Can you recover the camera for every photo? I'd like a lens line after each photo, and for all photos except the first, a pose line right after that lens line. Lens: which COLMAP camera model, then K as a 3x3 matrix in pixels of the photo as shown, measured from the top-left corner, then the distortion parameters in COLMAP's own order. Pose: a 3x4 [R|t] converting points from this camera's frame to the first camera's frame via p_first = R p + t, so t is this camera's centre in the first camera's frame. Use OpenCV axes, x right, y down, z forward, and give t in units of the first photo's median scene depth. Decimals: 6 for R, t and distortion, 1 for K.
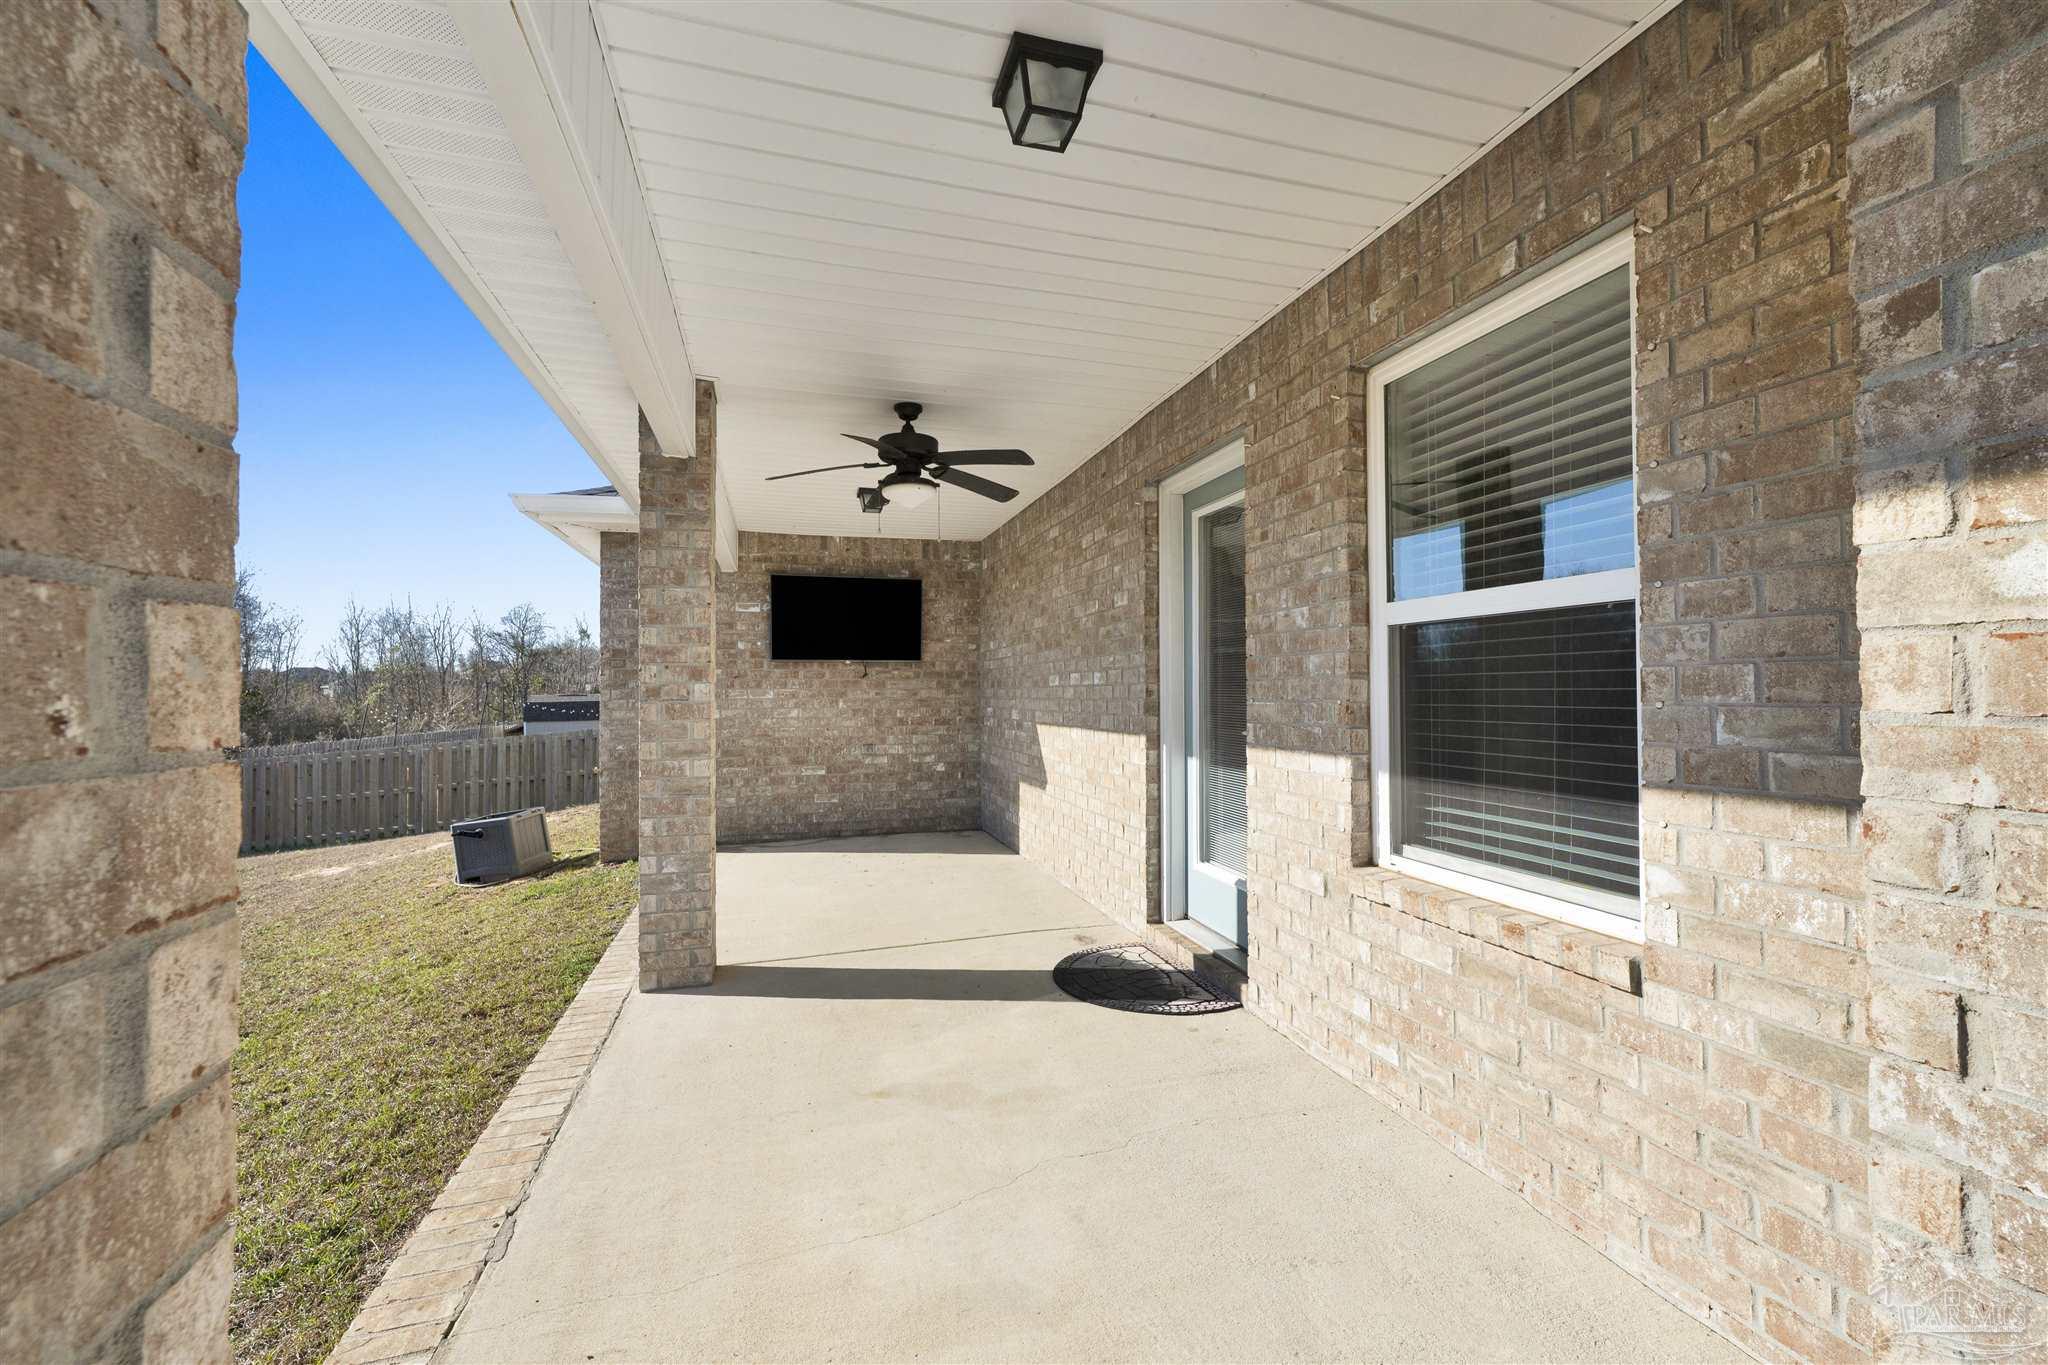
lens RADIAL K [[848.5, 0, 1024.0], [0, 848.5, 682.5], [0, 0, 1]] dist [-0.001029, -0.000041]
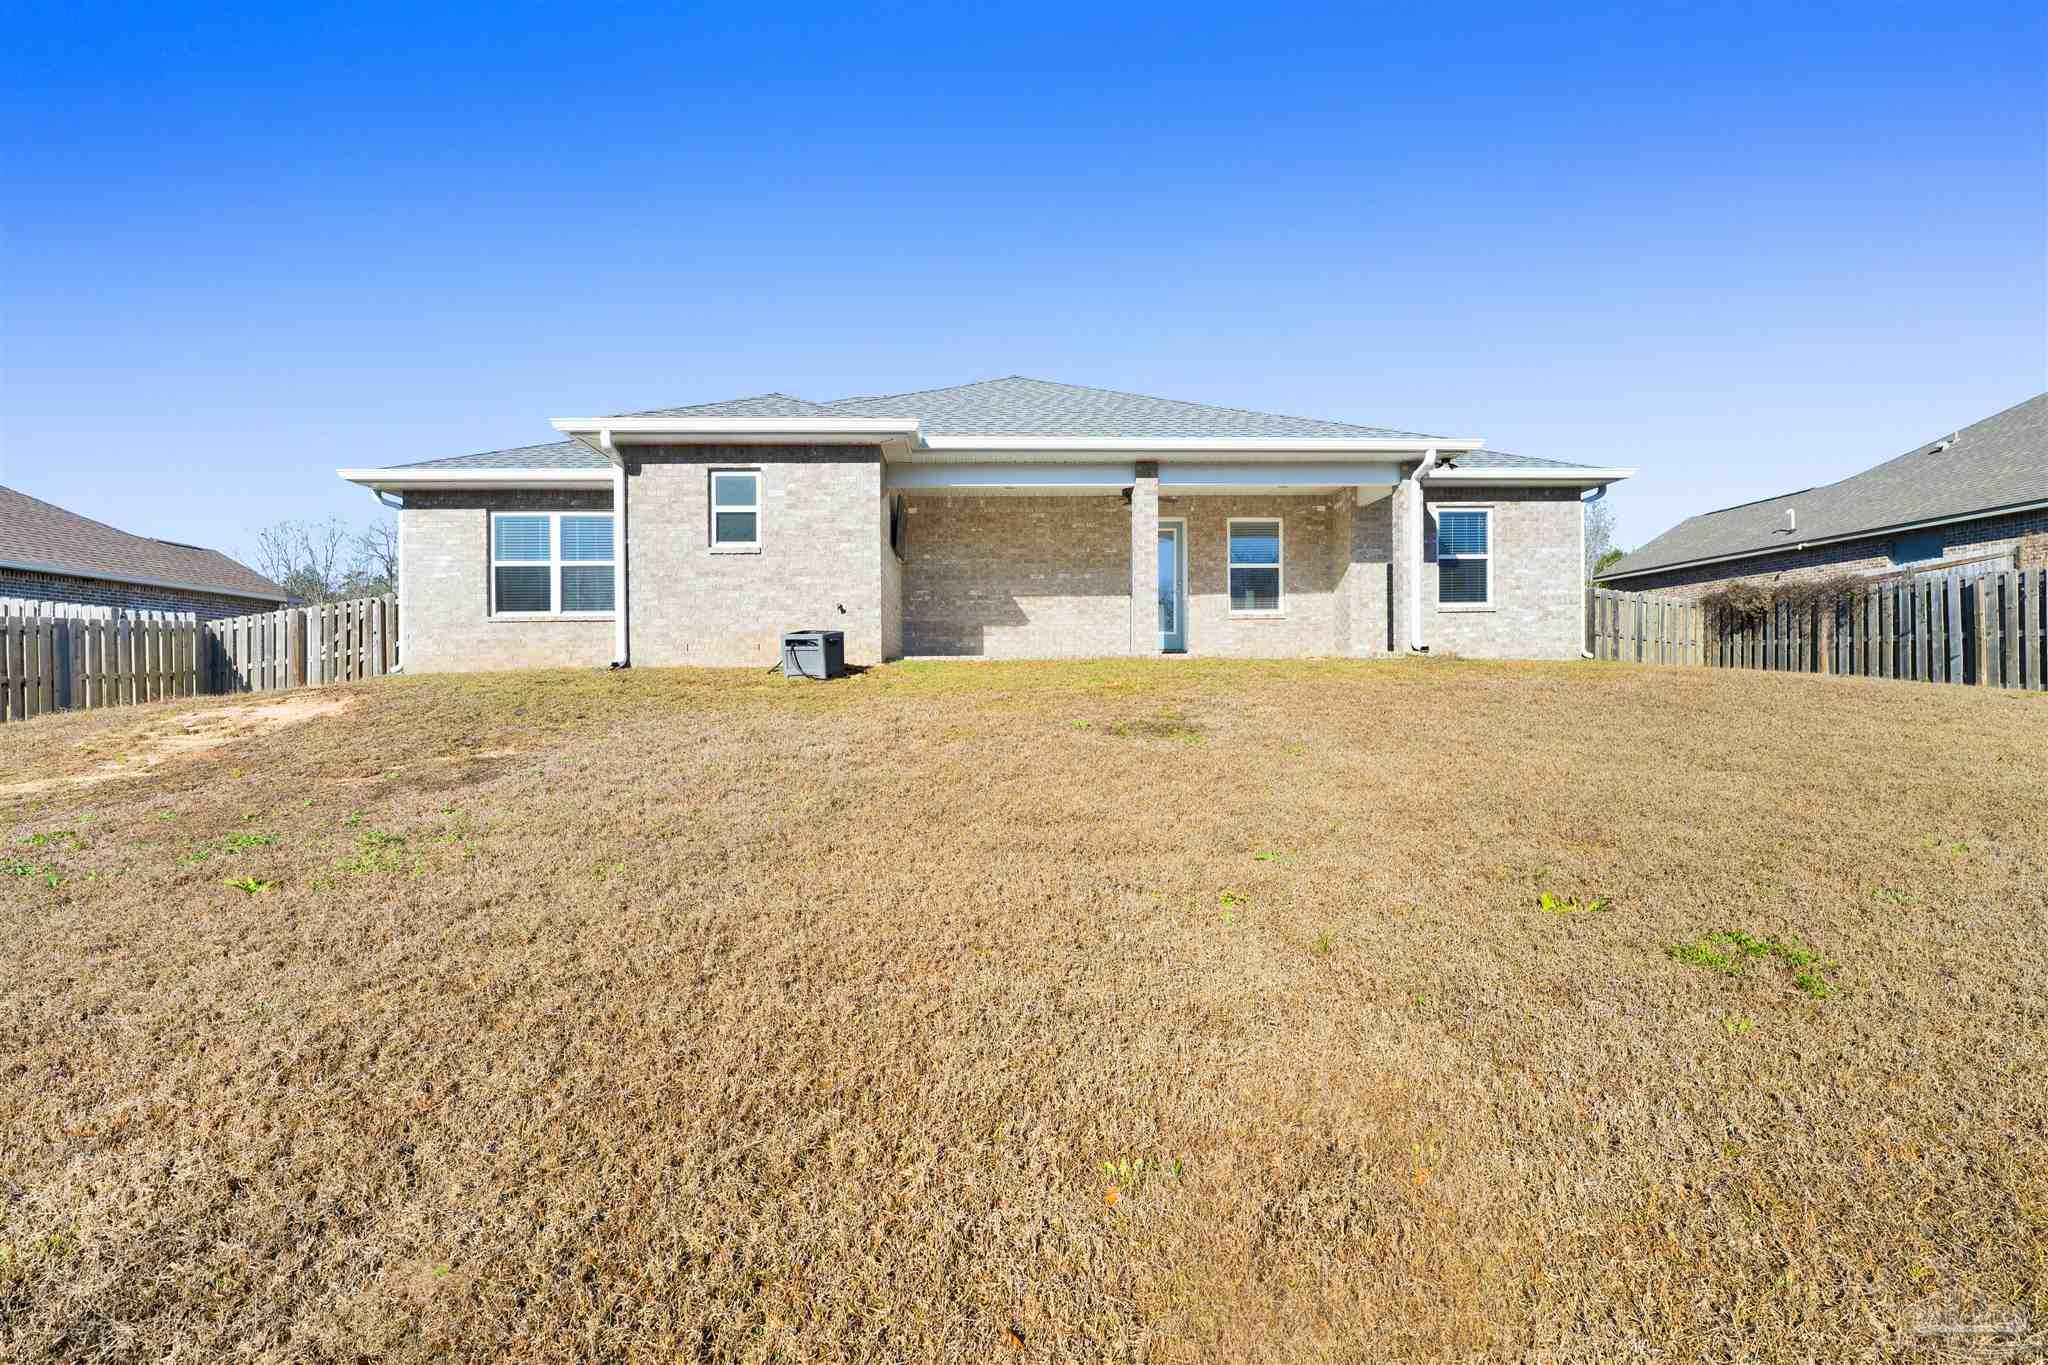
lens RADIAL K [[891.2, 0, 1024.0], [0, 891.2, 682.5], [0, 0, 1]] dist [-0.000938, -0.000216]
pose [[0.219103, 0.004661, 0.975691, -2.189683], [0.002231, 0.999984, -0.005278, 0.279262], [-0.975699, 0.003333, 0.219089, 0.440889]]
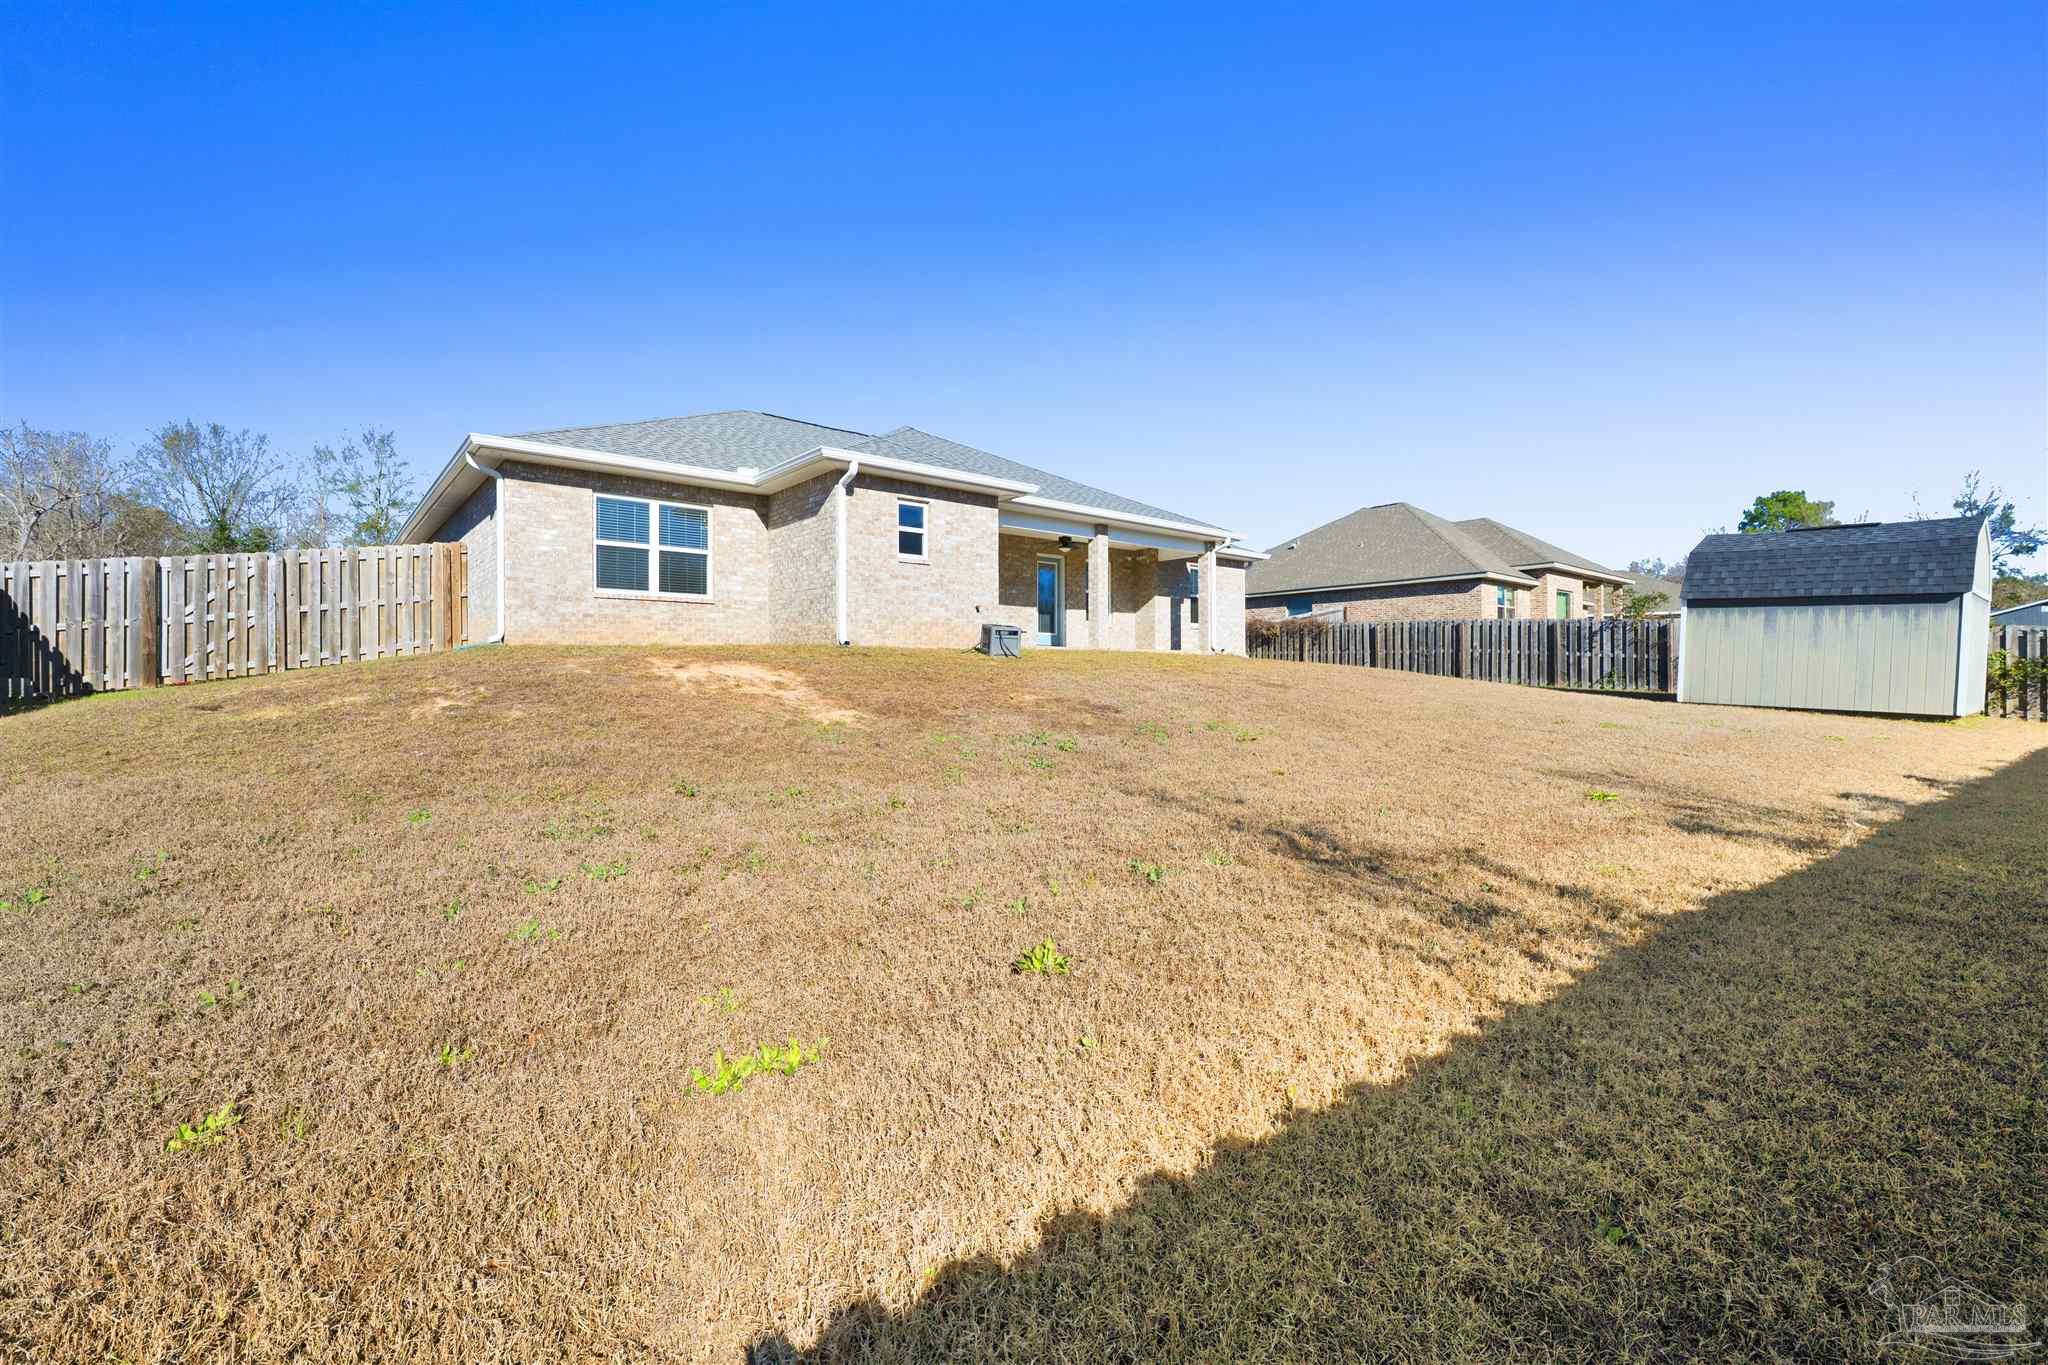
lens RADIAL K [[848.5, 0, 1024.0], [0, 848.5, 682.5], [0, 0, 1]] dist [-0.001029, -0.000041]
pose [[-0.399430, -0.000230, 0.916764, -2.759430], [-0.006141, 0.999978, -0.002424, 0.331575], [-0.916743, -0.006598, -0.399423, 1.970007]]
